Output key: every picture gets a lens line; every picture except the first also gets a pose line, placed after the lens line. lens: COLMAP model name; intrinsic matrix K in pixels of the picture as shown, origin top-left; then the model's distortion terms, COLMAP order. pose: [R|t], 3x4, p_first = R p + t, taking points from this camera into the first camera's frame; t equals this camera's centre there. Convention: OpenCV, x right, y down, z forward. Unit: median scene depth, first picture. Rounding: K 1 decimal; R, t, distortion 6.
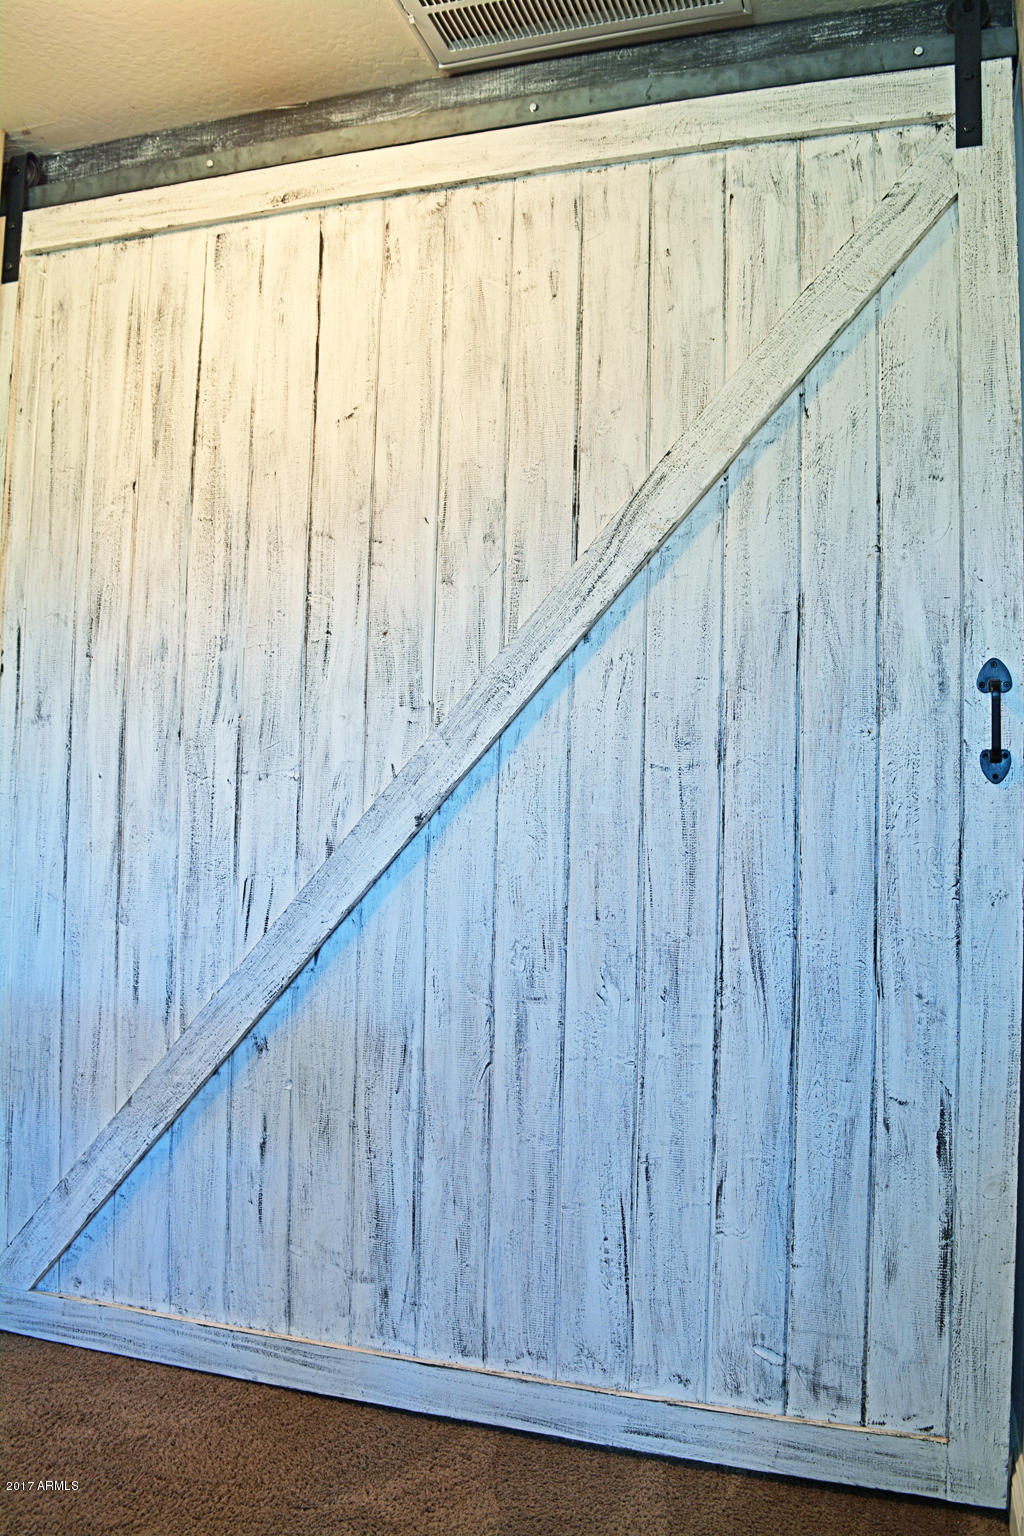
lens RADIAL K [[1202.6, 0, 511.9], [0, 1202.6, 766.4], [0, 0, 1]] dist [-0.098657, 0.028642]
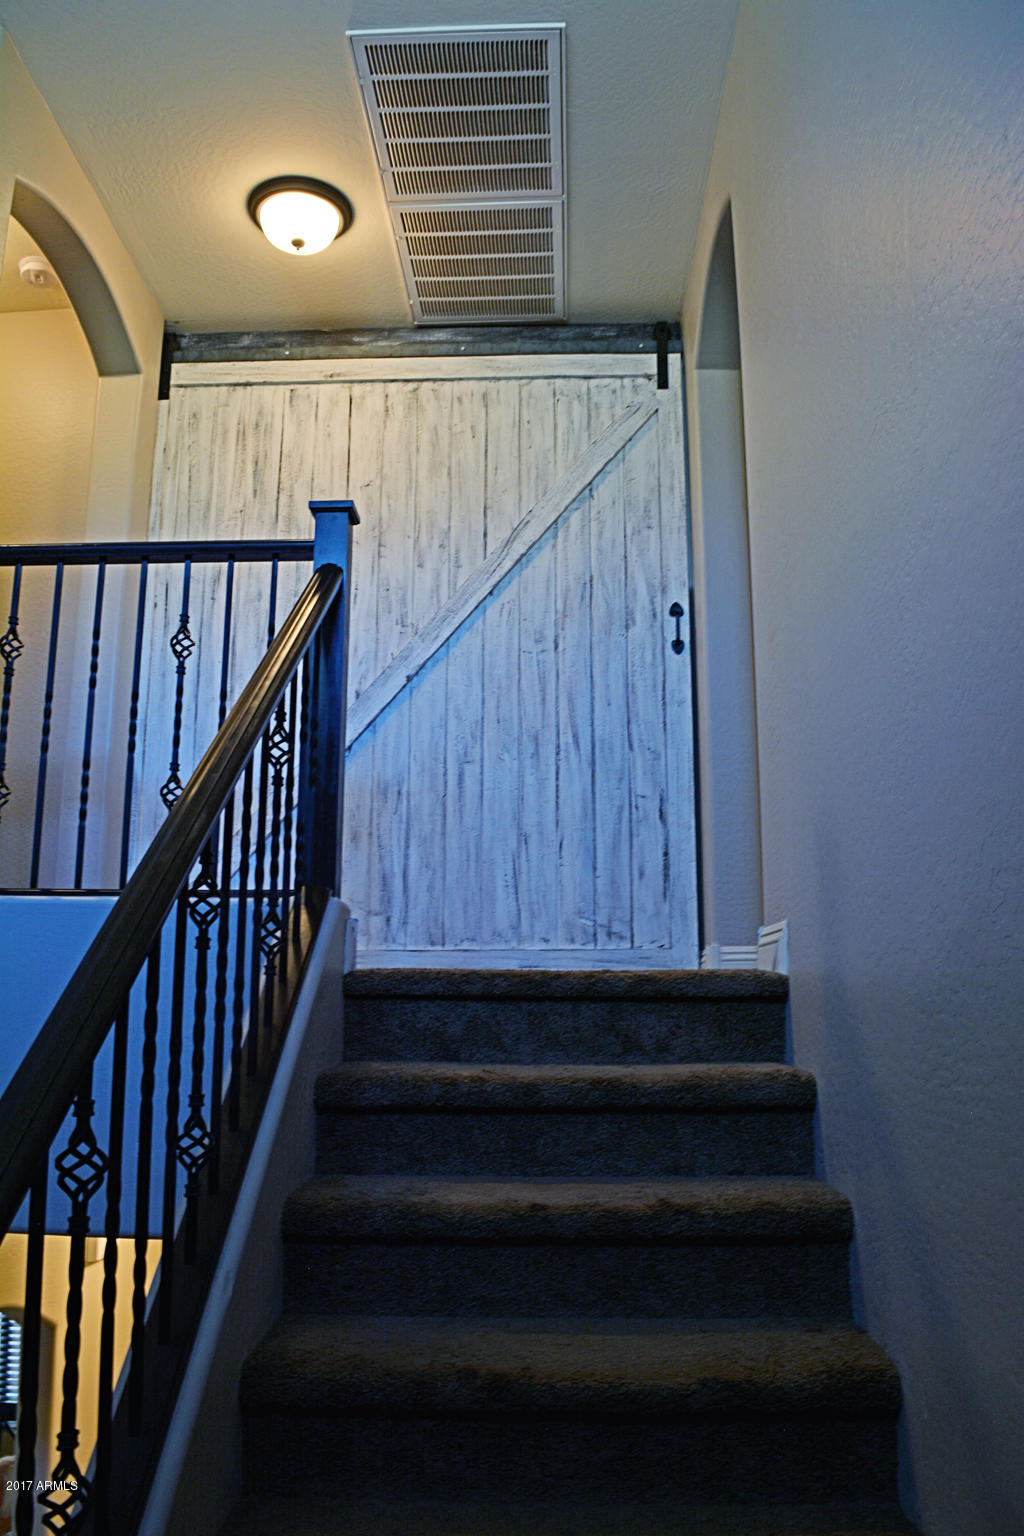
lens RADIAL K [[1202.6, 0, 512.1], [0, 1202.6, 768.7], [0, 0, 1]] dist [-0.098657, 0.028642]
pose [[0.963483, 0.034042, 0.265598, -0.452931], [0.006076, 0.988851, -0.148782, 0.512017], [-0.267701, 0.144962, 0.952534, -0.970191]]
